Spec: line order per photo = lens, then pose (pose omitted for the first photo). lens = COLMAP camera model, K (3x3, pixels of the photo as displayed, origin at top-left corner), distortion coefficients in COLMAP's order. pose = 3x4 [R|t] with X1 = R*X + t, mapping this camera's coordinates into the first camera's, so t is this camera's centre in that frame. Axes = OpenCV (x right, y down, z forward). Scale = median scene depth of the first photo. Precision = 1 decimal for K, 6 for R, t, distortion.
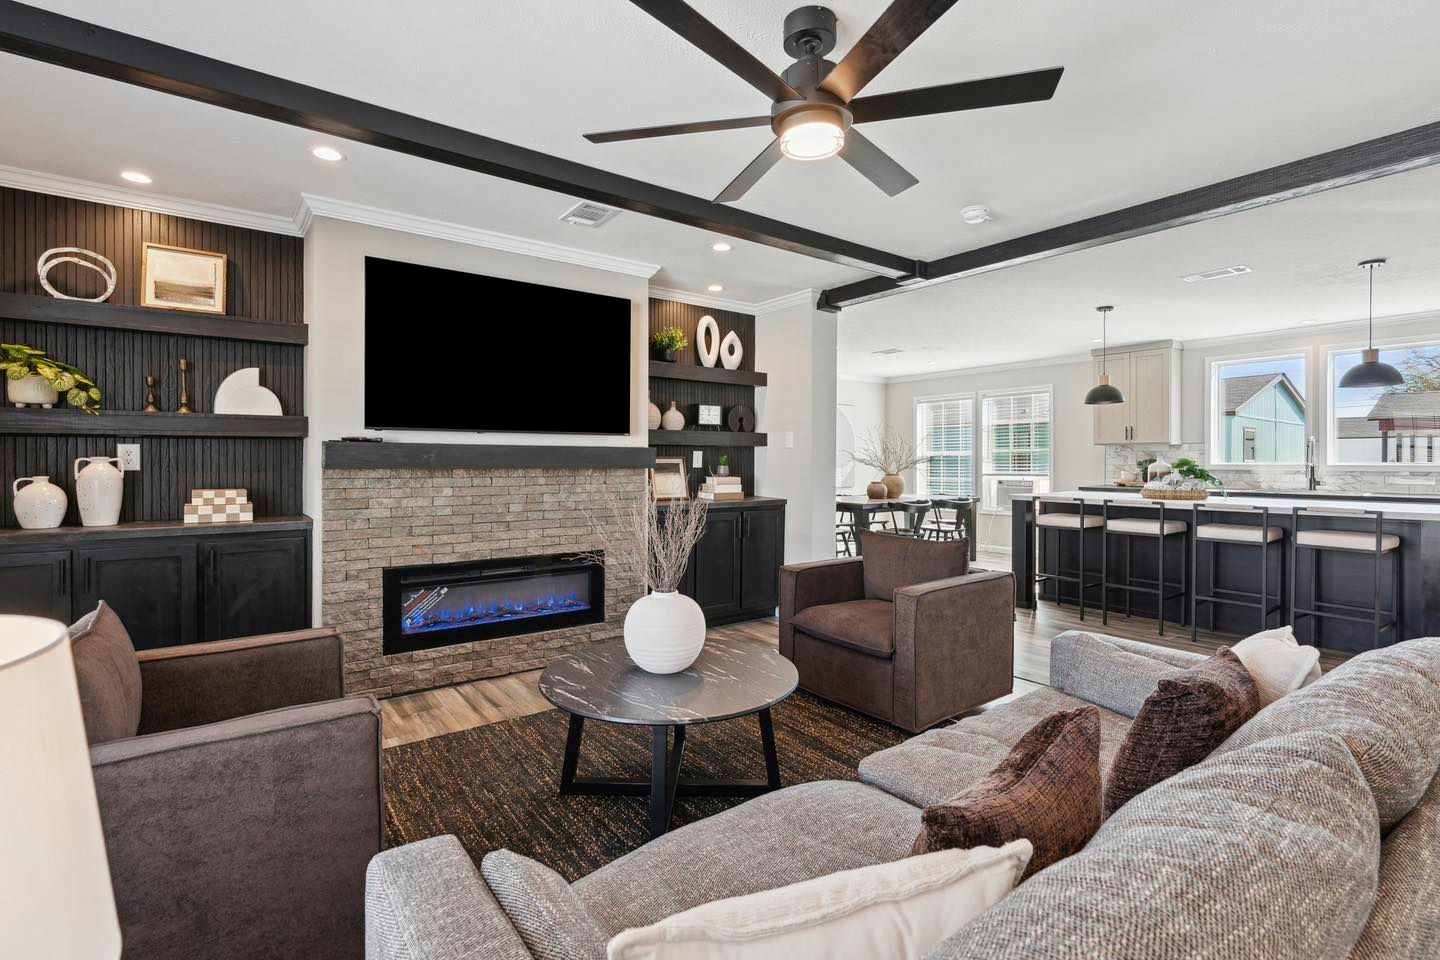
lens RADIAL K [[671.4, 0, 719.1], [0, 671.4, 461.9], [0, 0, 1]] dist [0.000463, -0.002117]
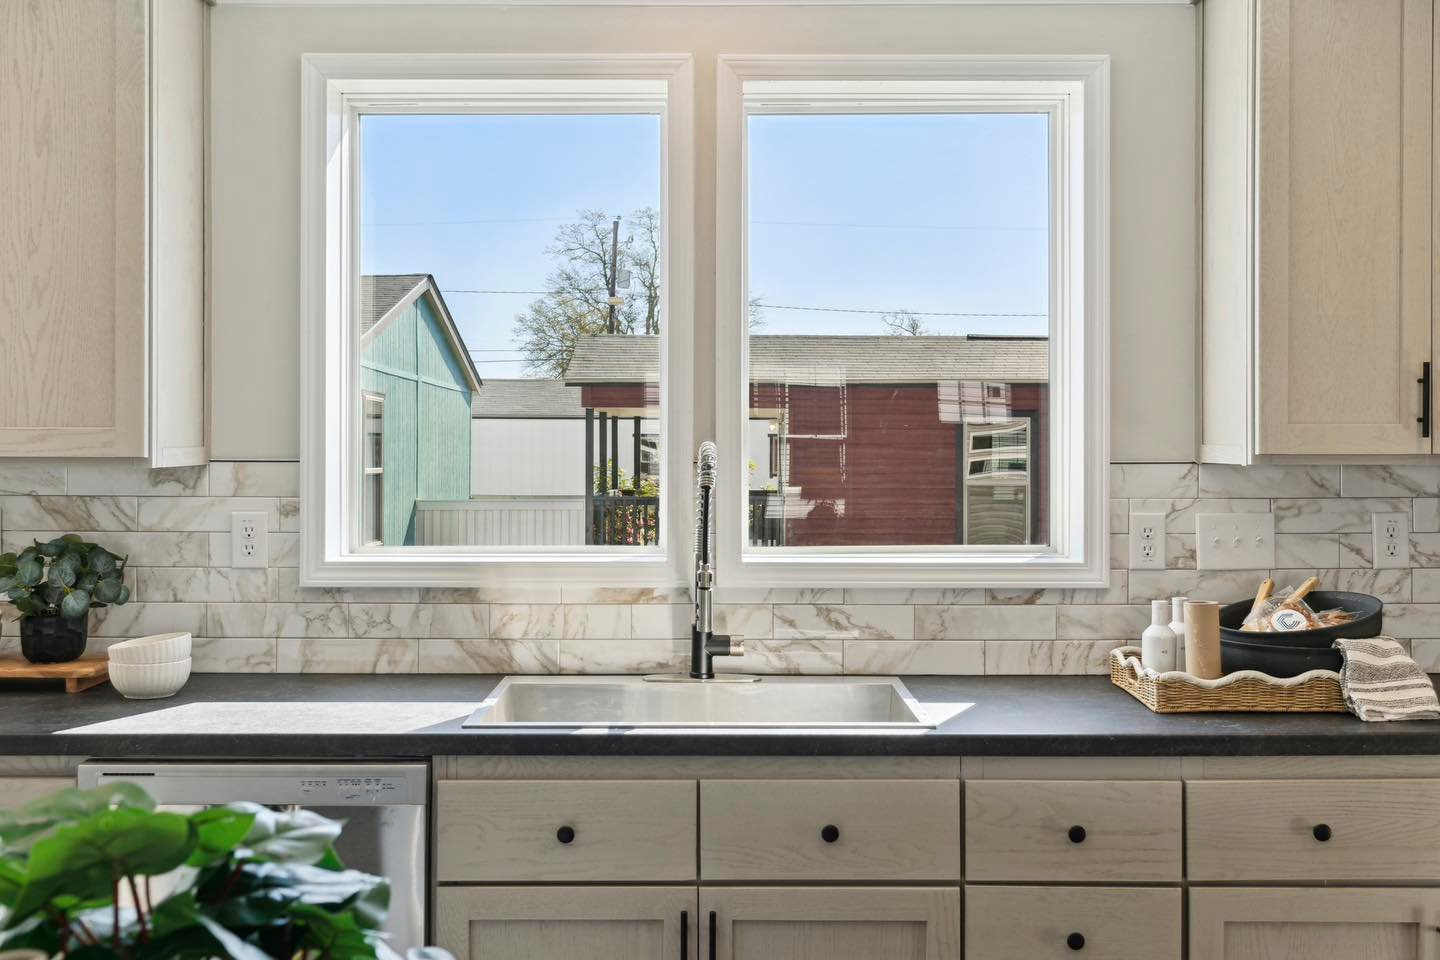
lens RADIAL K [[1433.0, 0, 716.3], [0, 1433.0, 422.4], [0, 0, 1]] dist [-0.011008, 0.000000]
pose [[0.603767, 0.013758, 0.797042, 0.769041], [0.003527, 0.999795, -0.019929, -0.052344], [-0.797153, 0.014844, 0.603595, 1.080109]]
